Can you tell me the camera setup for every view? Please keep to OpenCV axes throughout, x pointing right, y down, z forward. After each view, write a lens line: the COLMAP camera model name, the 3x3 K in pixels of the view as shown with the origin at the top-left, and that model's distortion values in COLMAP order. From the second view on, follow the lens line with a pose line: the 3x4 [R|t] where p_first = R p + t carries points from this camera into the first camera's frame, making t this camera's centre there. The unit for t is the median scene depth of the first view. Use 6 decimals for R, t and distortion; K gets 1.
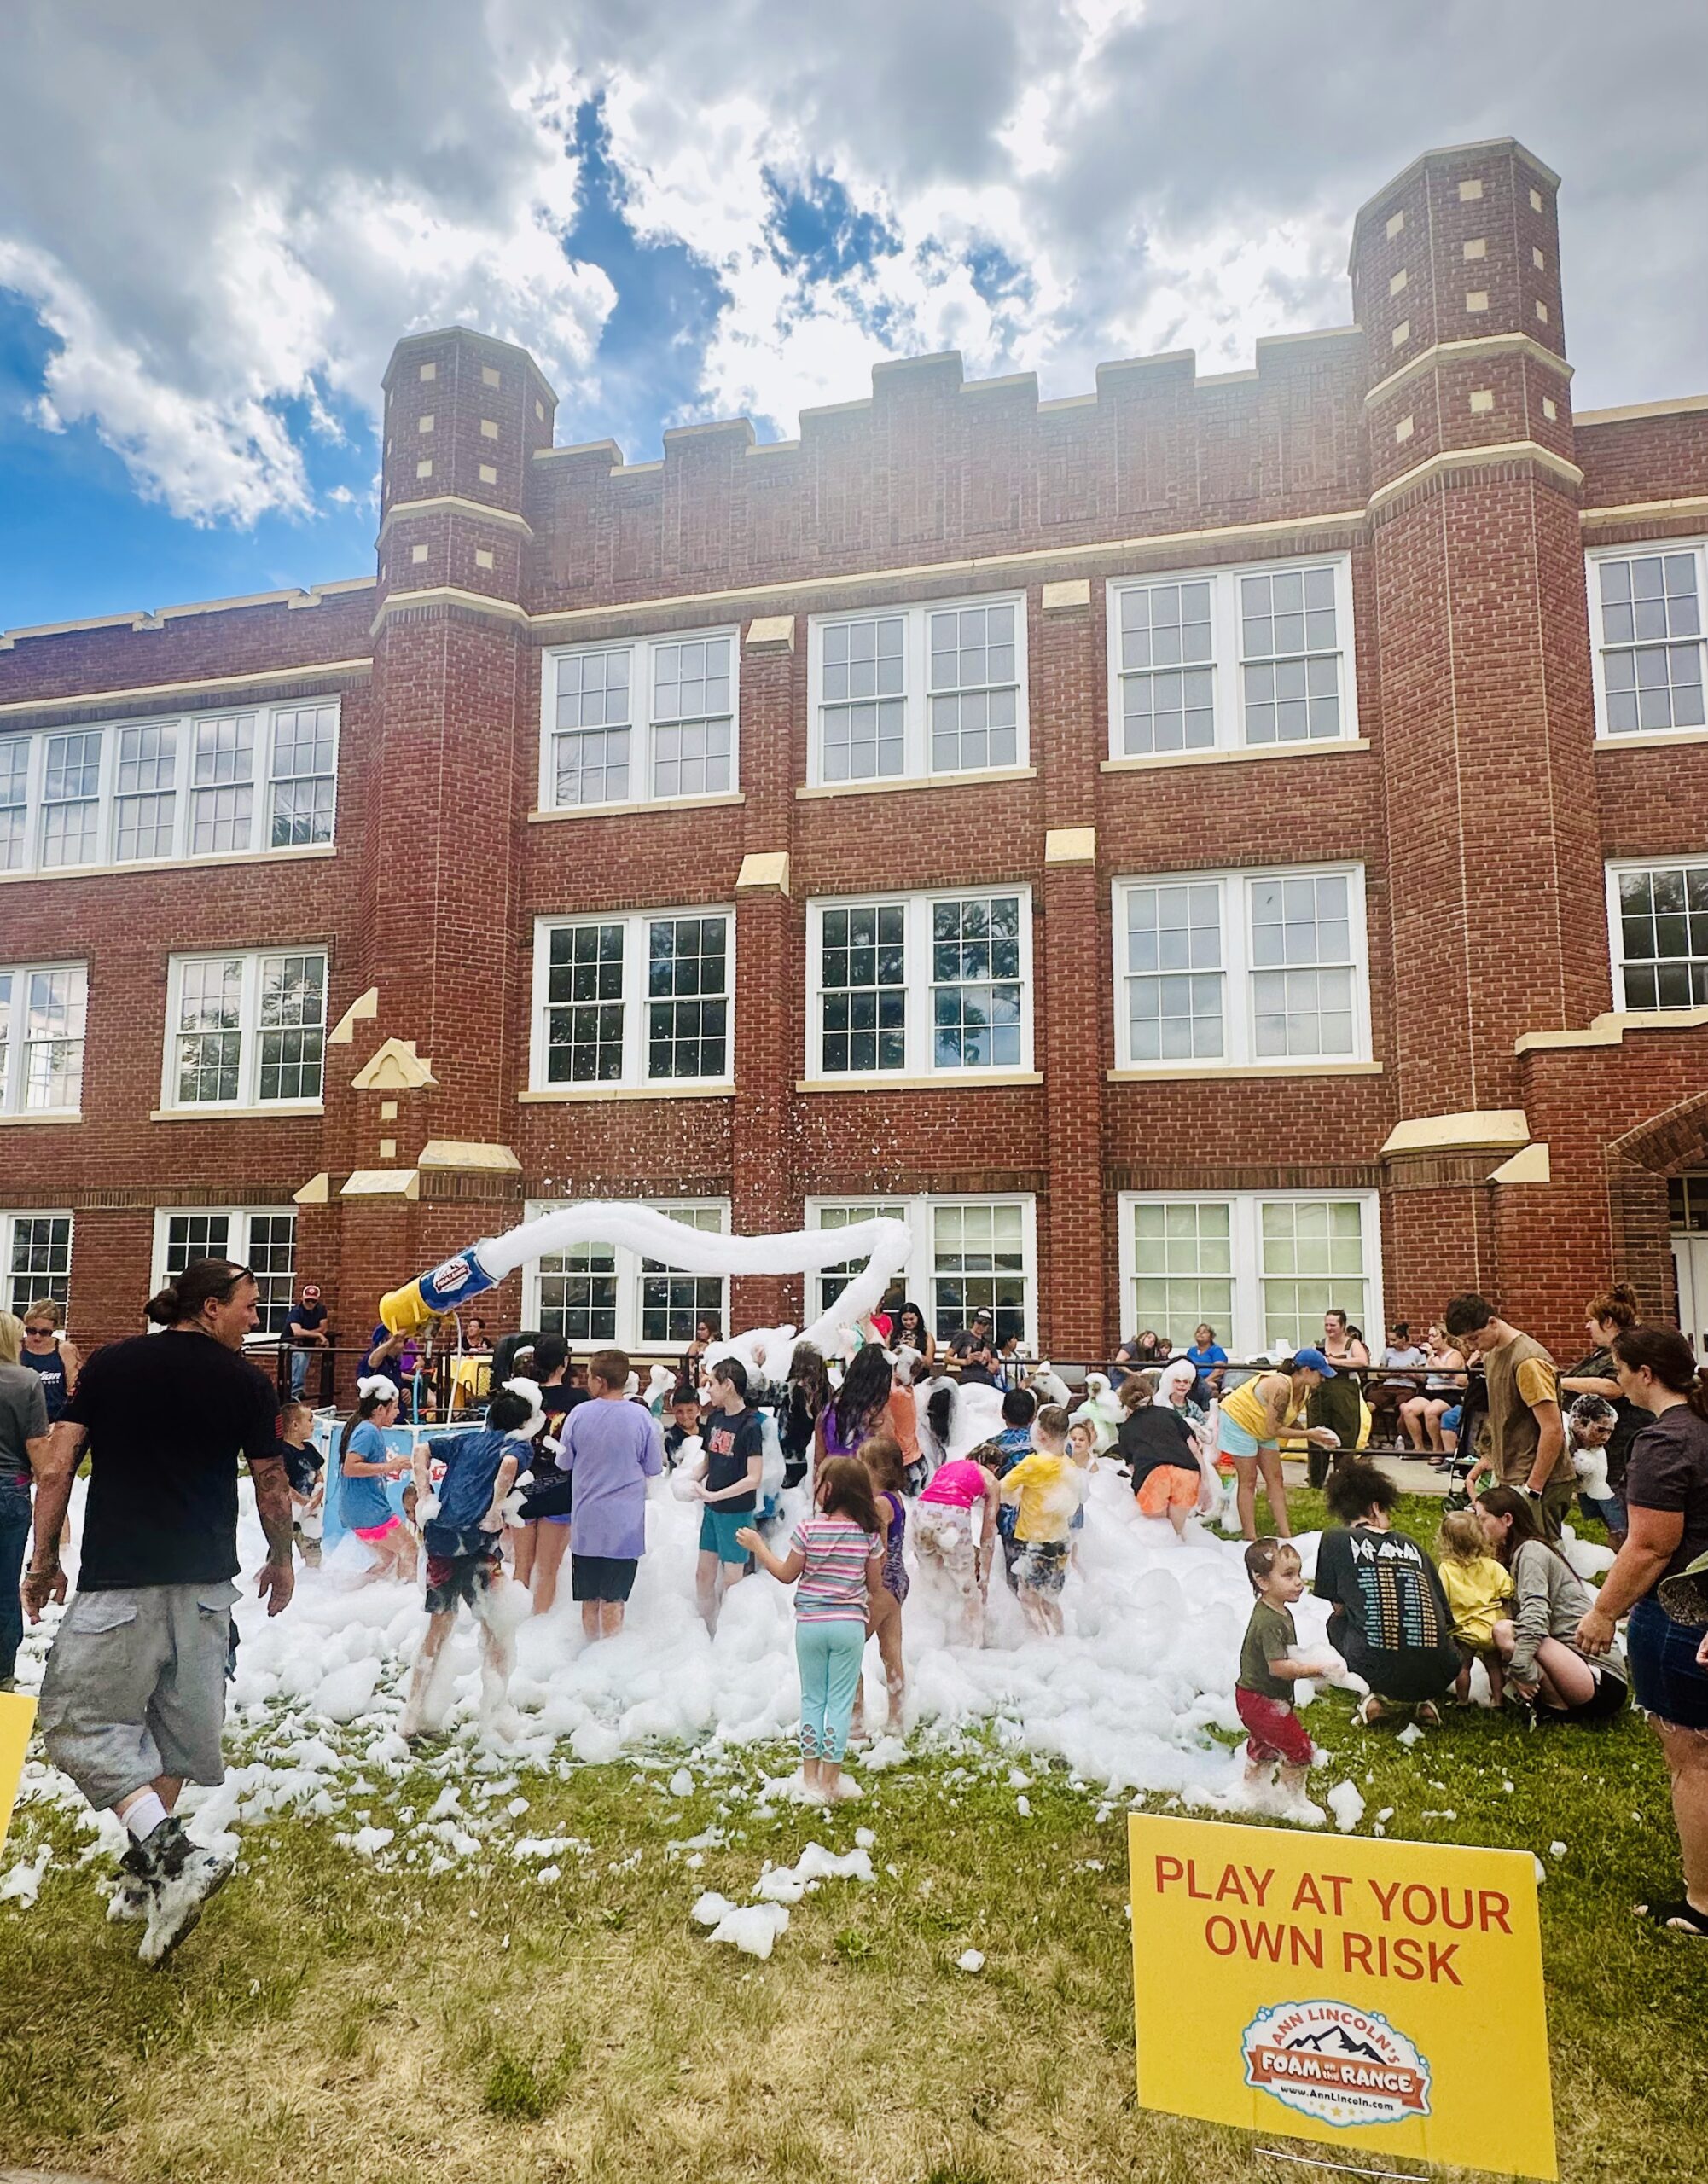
lens RADIAL K [[1257.8, 0, 882.4], [0, 1257.8, 1145.7], [0, 0, 1]] dist [0.014641, -0.000315]
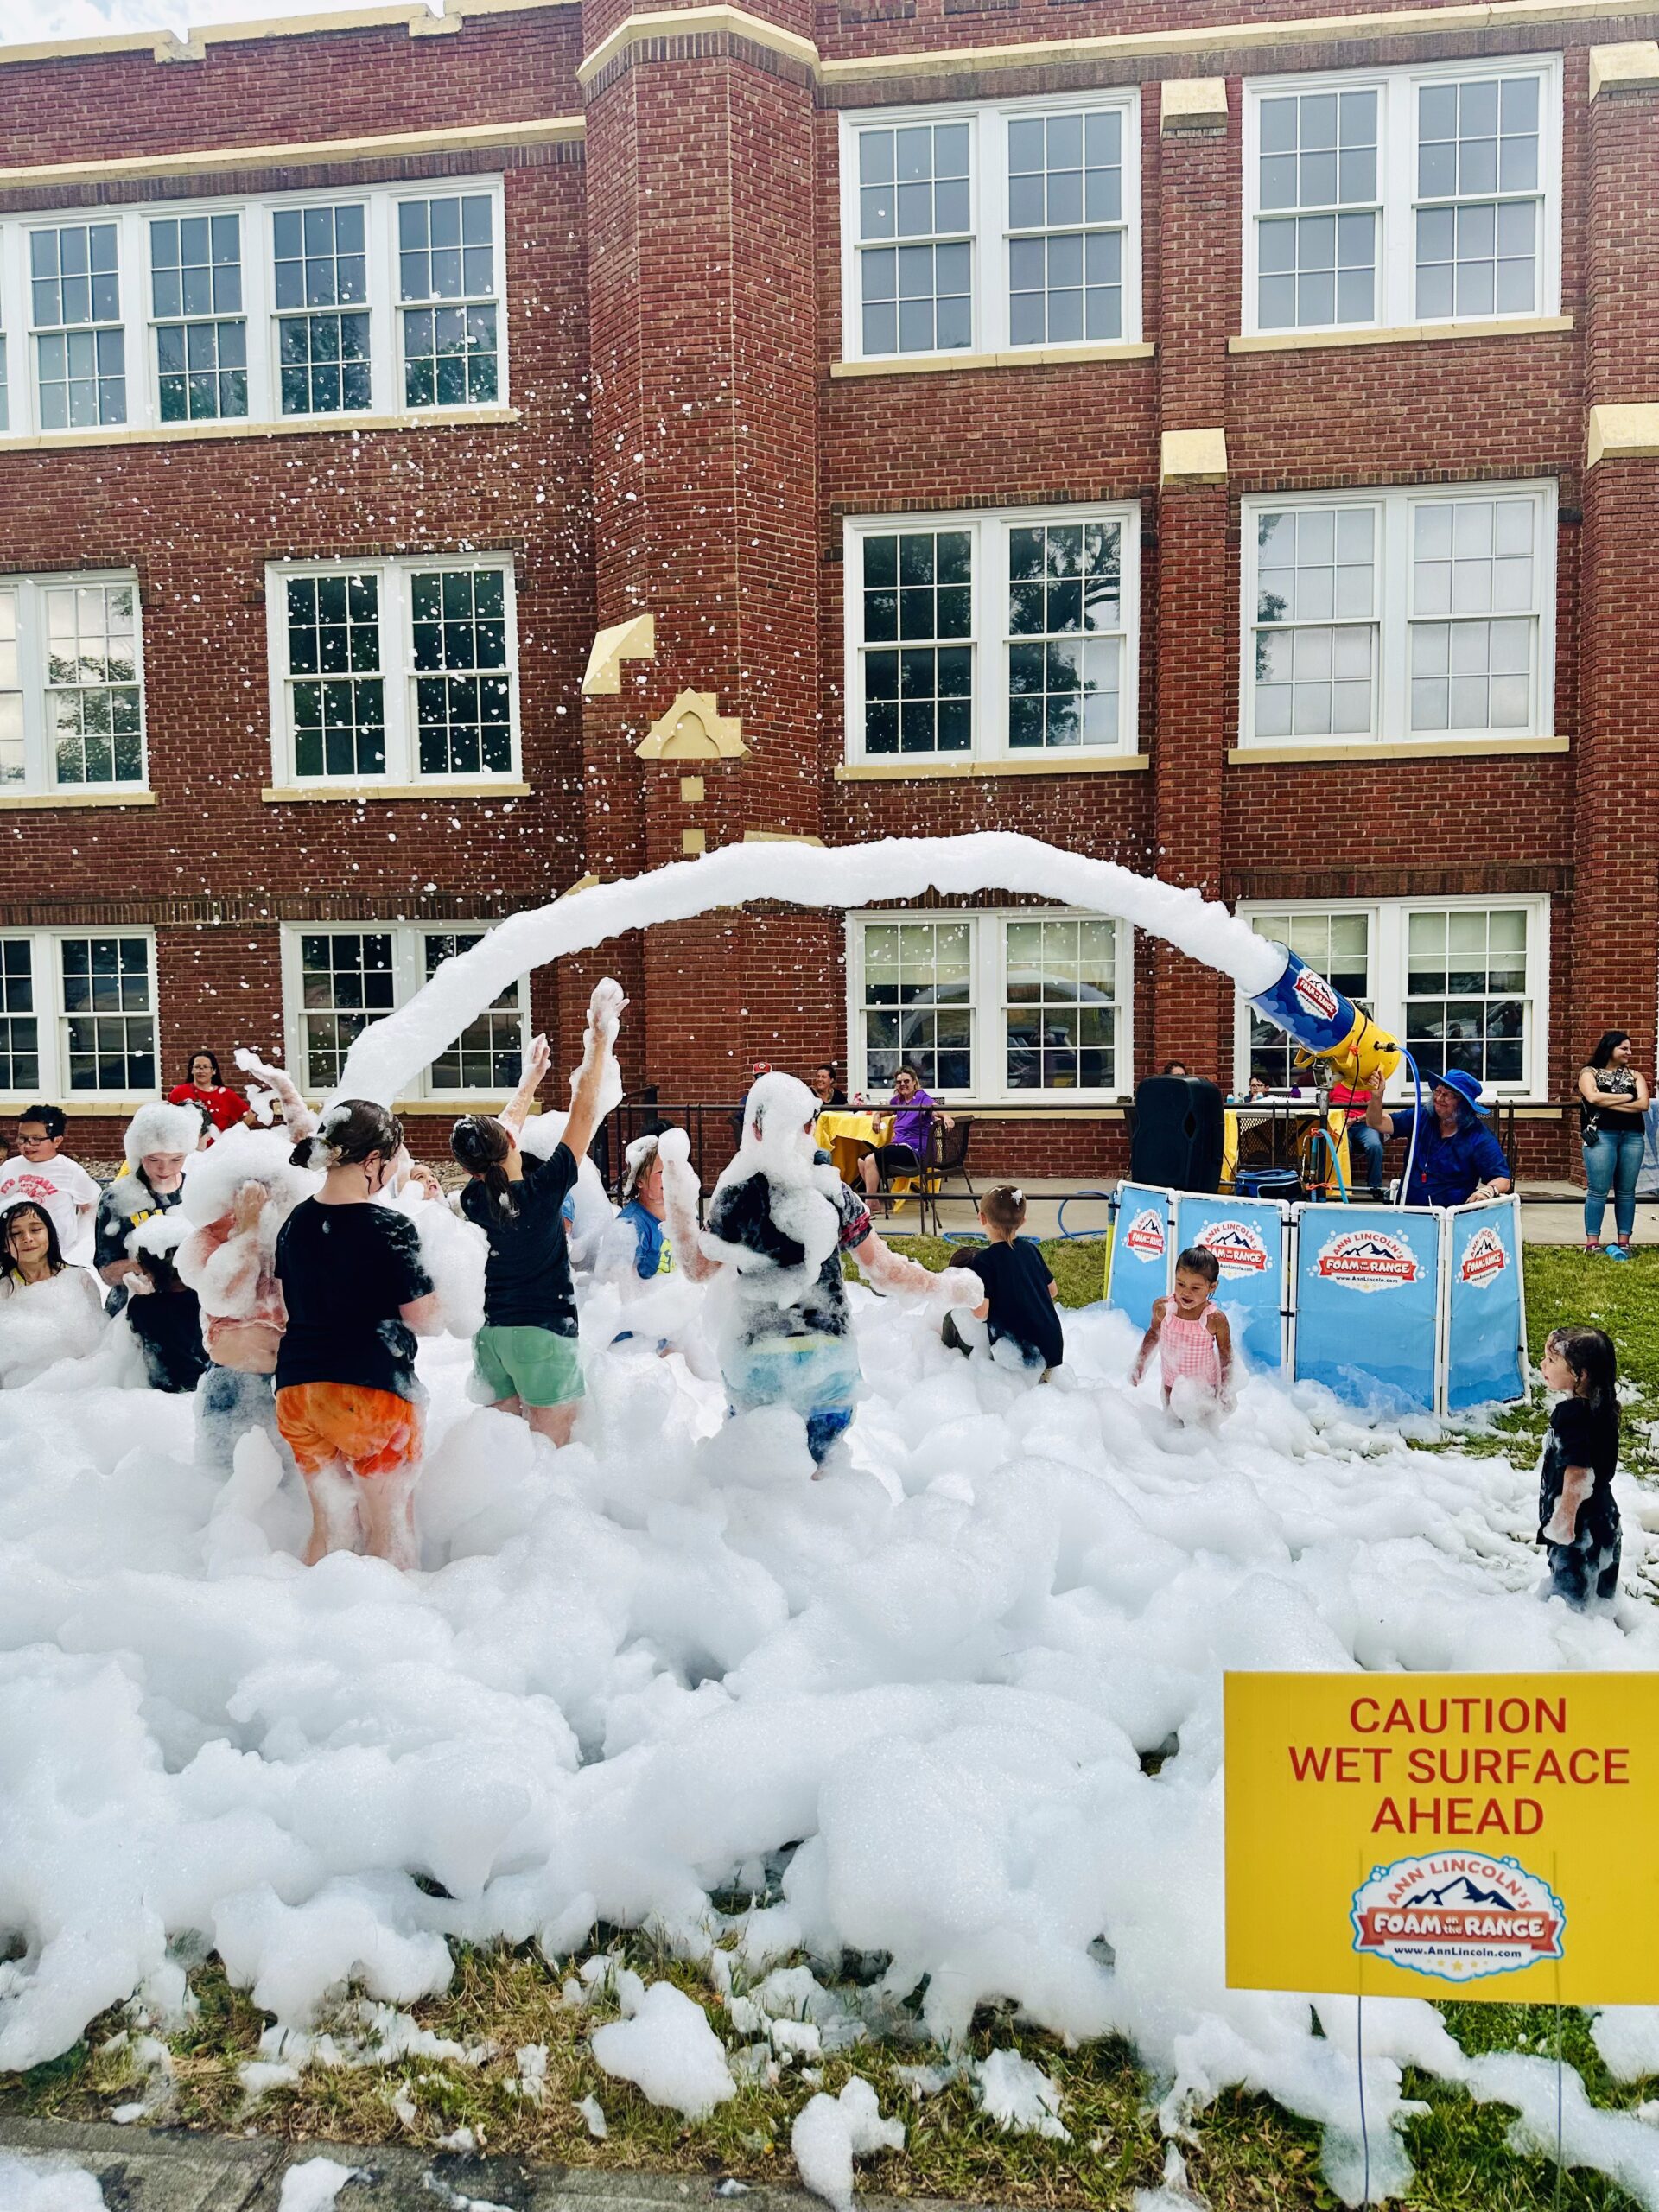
lens RADIAL K [[1533.0, 0, 867.9], [0, 1533.0, 1111.5], [0, 0, 1]] dist [0.008840, -0.005241]
pose [[0.991977, -0.026711, 0.123568, -0.386042], [0.006232, 0.986569, 0.163227, 0.011256], [-0.126268, -0.161147, 0.978820, 0.083267]]
